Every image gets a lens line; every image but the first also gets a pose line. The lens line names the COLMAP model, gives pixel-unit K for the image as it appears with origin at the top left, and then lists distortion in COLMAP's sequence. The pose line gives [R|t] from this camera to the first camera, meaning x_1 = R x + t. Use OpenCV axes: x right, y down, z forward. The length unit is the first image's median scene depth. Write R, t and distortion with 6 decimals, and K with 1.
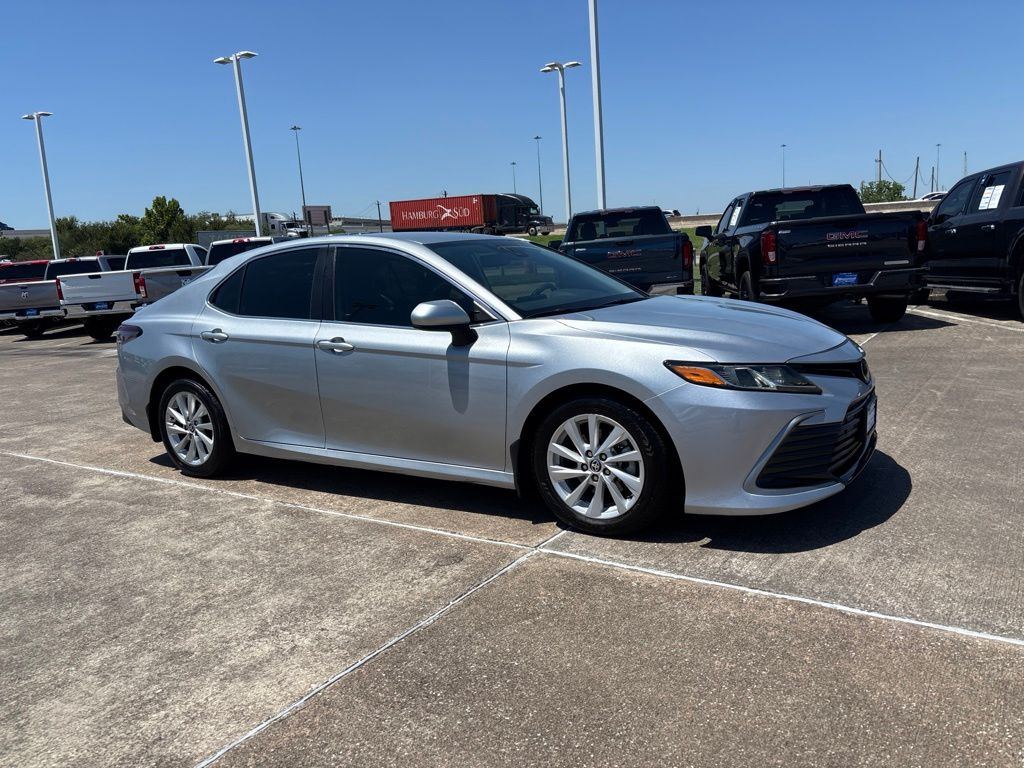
lens RADIAL K [[747.5, 0, 512.0], [0, 747.5, 384.0], [0, 0, 1]] dist [0.054325, -0.051244]
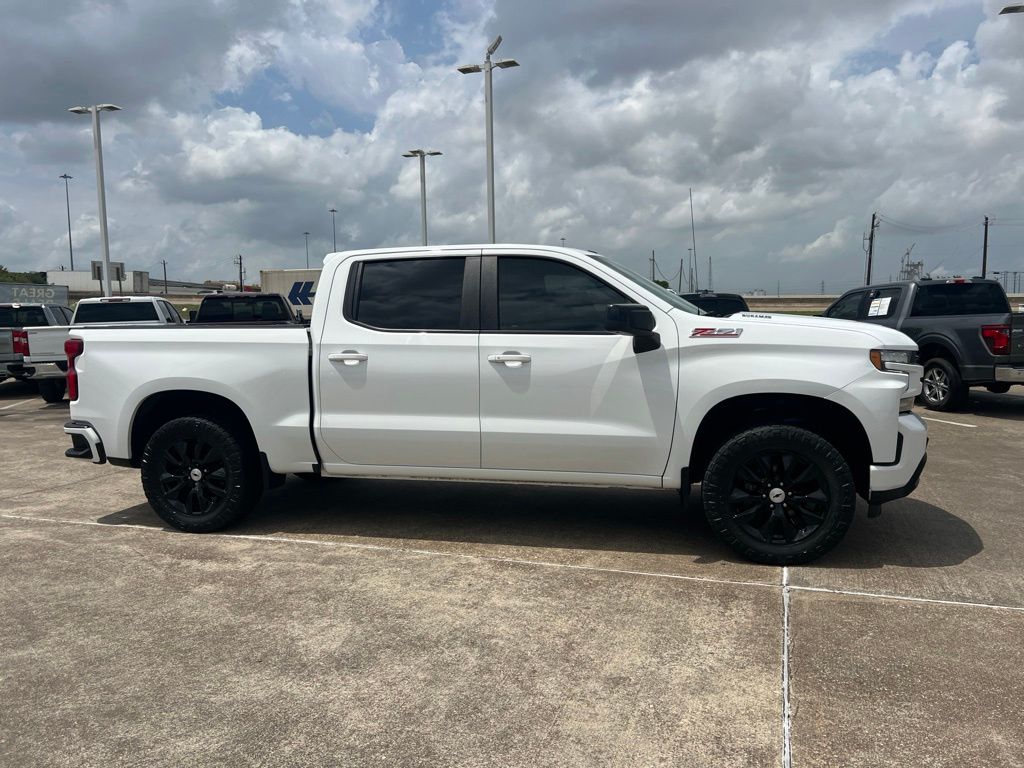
lens RADIAL K [[751.4, 0, 495.1], [0, 751.4, 371.8], [0, 0, 1]] dist [0.054756, -0.055799]
pose [[0.967534, 0.034969, 0.250310, -0.558602], [-0.006474, 0.993486, -0.113770, 0.015862], [-0.252658, 0.108456, 0.961458, -0.065590]]
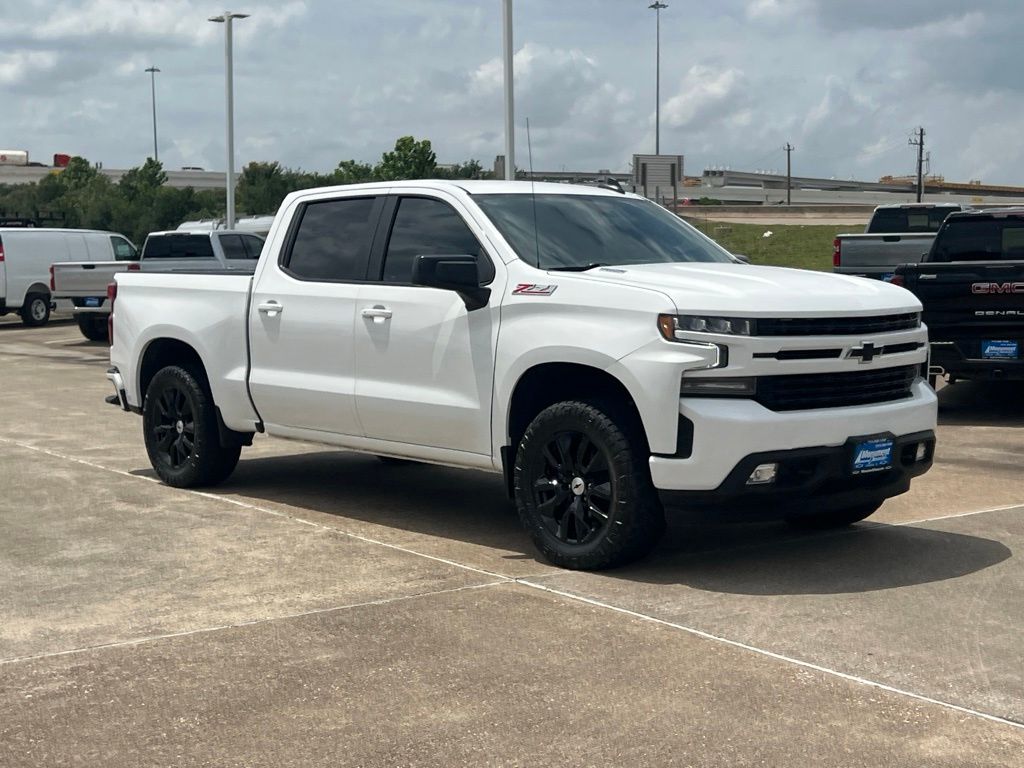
lens RADIAL K [[1466.7, 0, 547.5], [0, 1466.7, 384.3], [0, 0, 1]] dist [0.185689, -0.525495]
pose [[0.942538, 0.087616, -0.322405, 0.547207], [-0.111710, 0.992107, -0.056967, 0.046492], [0.314869, 0.089710, 0.944886, -0.733245]]
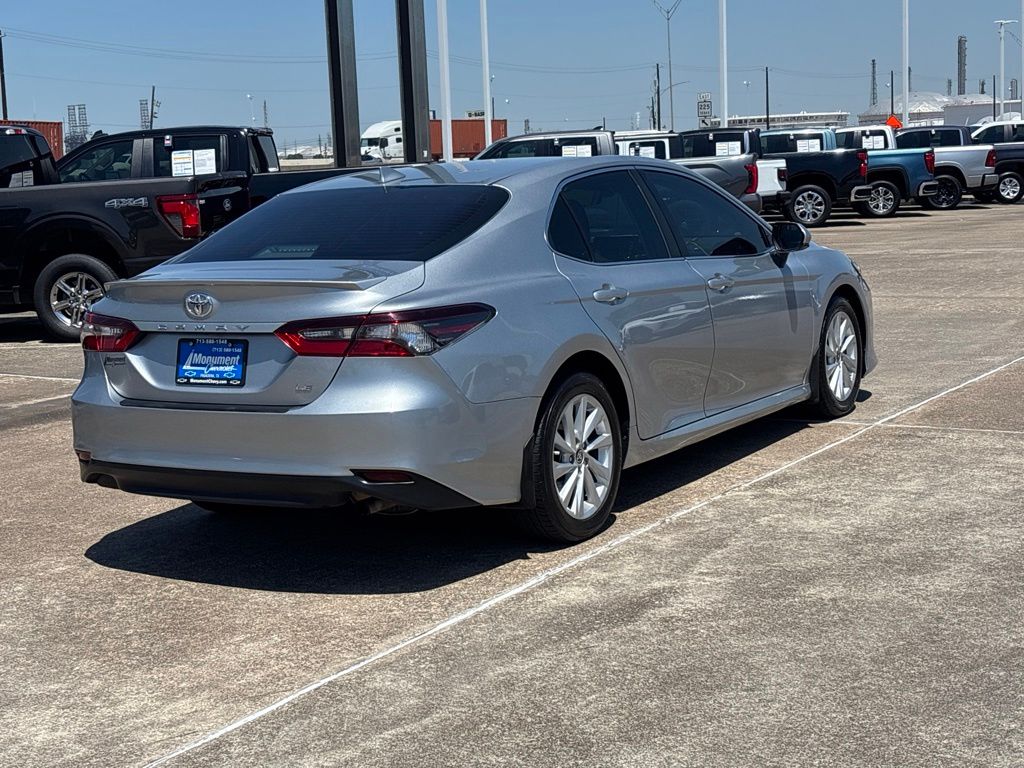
lens RADIAL K [[1476.1, 0, 512.0], [0, 1476.1, 384.0], [0, 0, 1]] dist [0.205967, -0.667475]
pose [[0.027875, -0.082273, 0.996220, -1.774026], [0.218269, 0.973060, 0.074253, -0.106990], [-0.975490, 0.215375, 0.045082, 1.105928]]
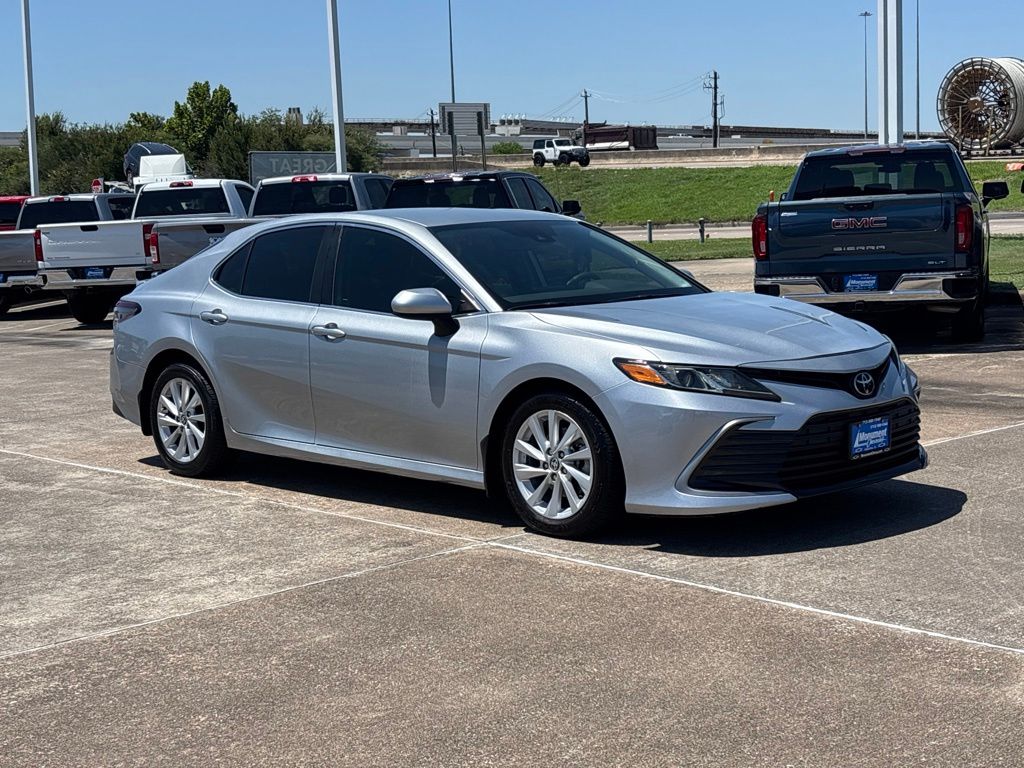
lens RADIAL K [[1476.1, 0, 512.0], [0, 1476.1, 384.0], [0, 0, 1]] dist [0.205967, -0.667475]
pose [[0.974709, 0.055526, -0.216468, 0.364525], [-0.064682, 0.997276, -0.035441, 0.060063], [0.213911, 0.048546, 0.975646, -0.696545]]
